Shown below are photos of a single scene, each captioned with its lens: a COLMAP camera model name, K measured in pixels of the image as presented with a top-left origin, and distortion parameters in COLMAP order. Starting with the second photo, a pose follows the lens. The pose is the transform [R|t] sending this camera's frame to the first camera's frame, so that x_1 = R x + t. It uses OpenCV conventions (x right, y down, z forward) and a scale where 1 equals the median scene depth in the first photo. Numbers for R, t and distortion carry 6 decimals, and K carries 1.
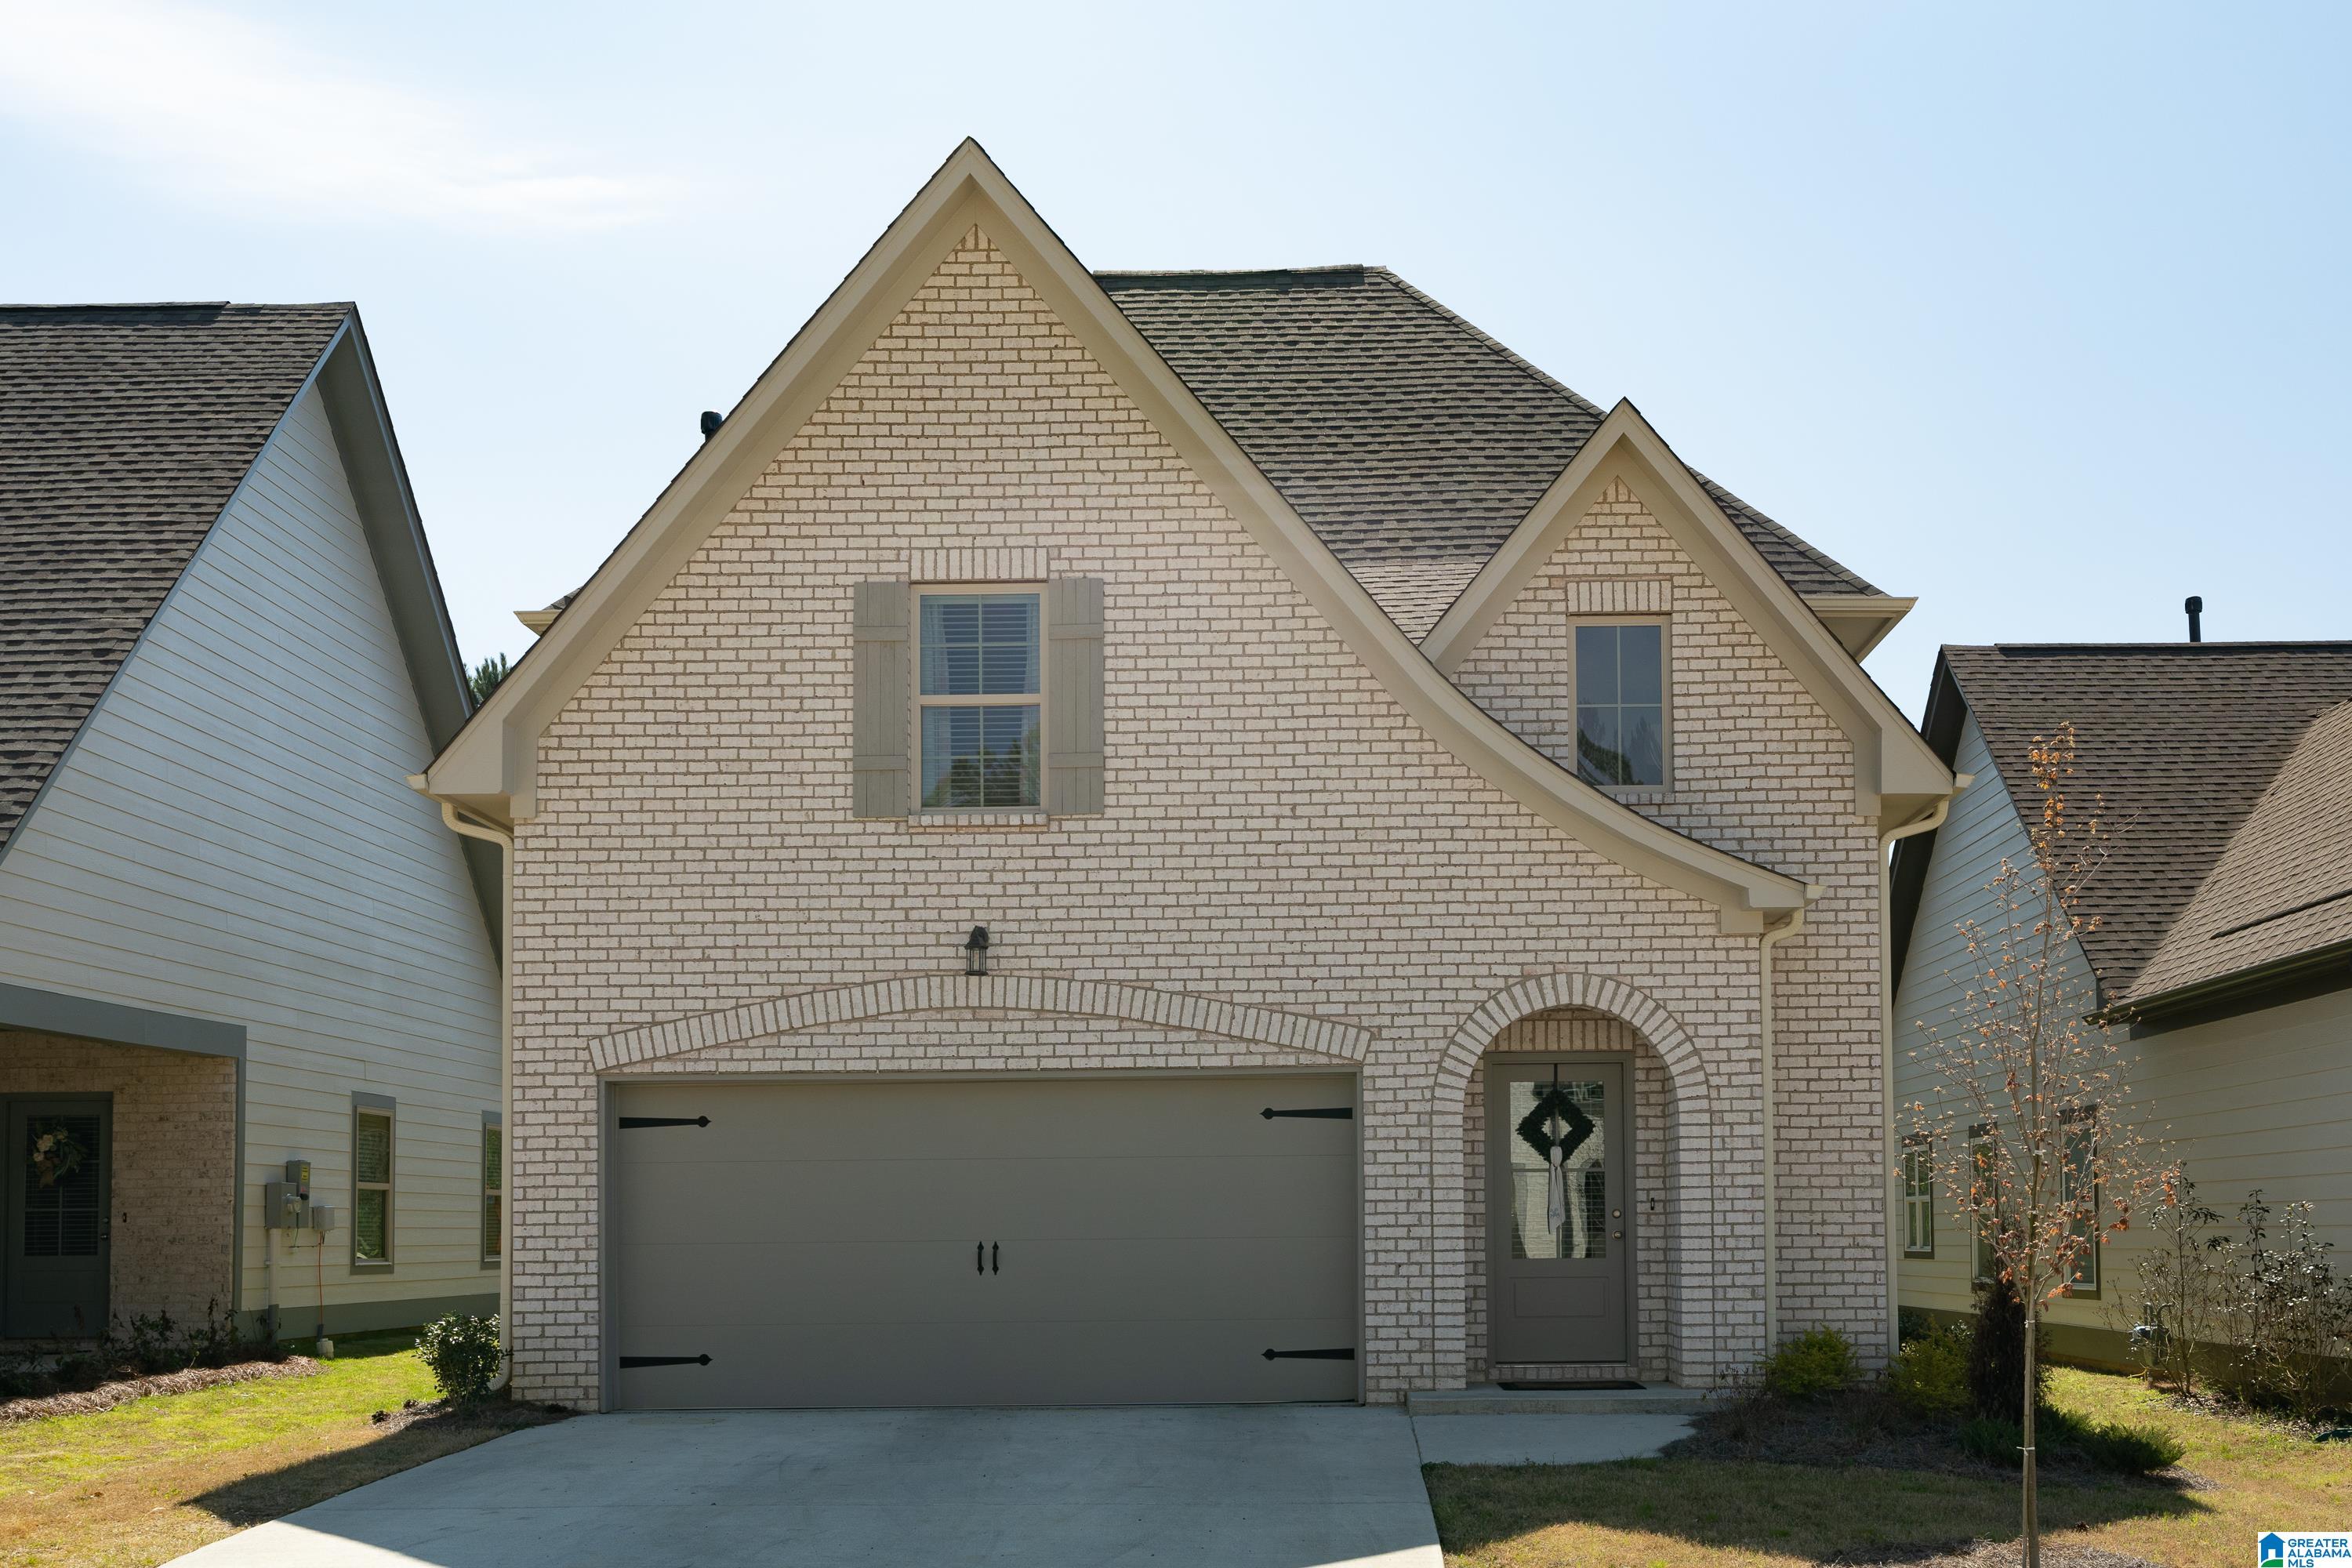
lens RADIAL K [[1870.2, 0, 1174.6], [0, 1870.2, 794.8], [0, 0, 1]] dist [0.013168, 0.002251]
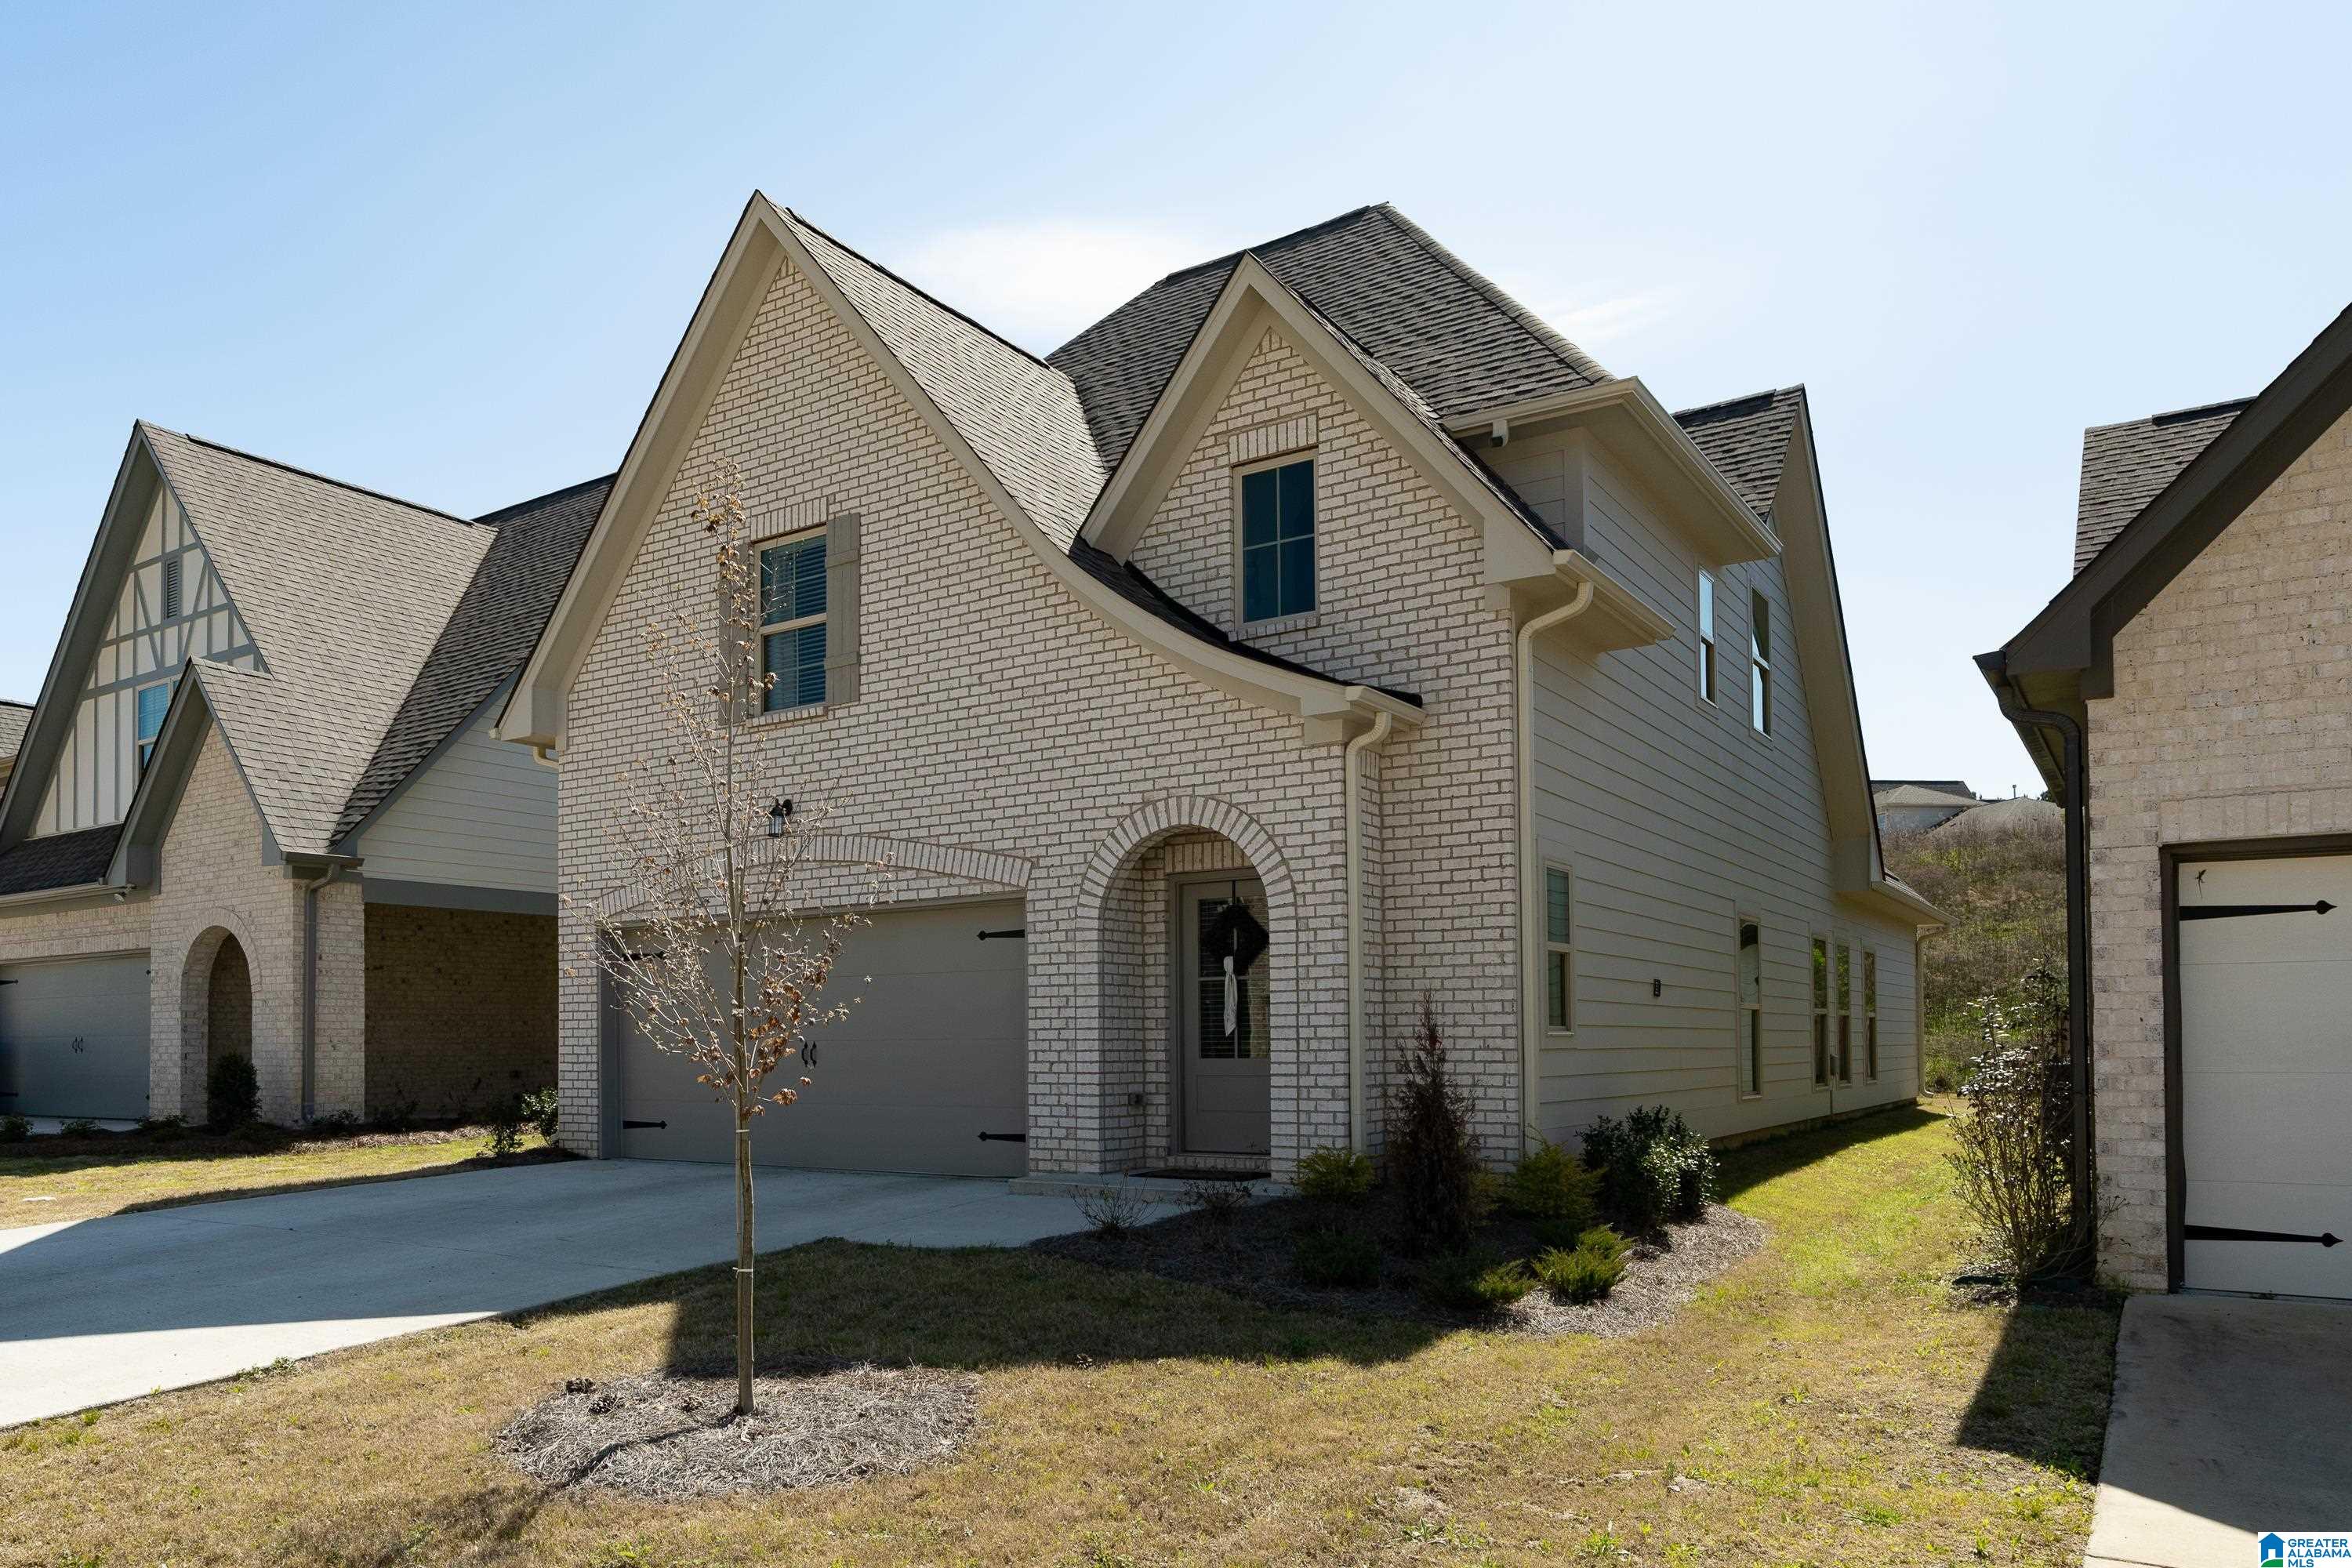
lens RADIAL K [[1317.3, 0, 1176.0], [0, 1317.3, 784.0], [0, 0, 1]] dist [0.001024, 0.001255]
pose [[0.878511, -0.088610, -0.469432, 0.564923], [0.107753, 0.994079, 0.014011, 0.077281], [0.465411, -0.062892, 0.882858, 0.329630]]
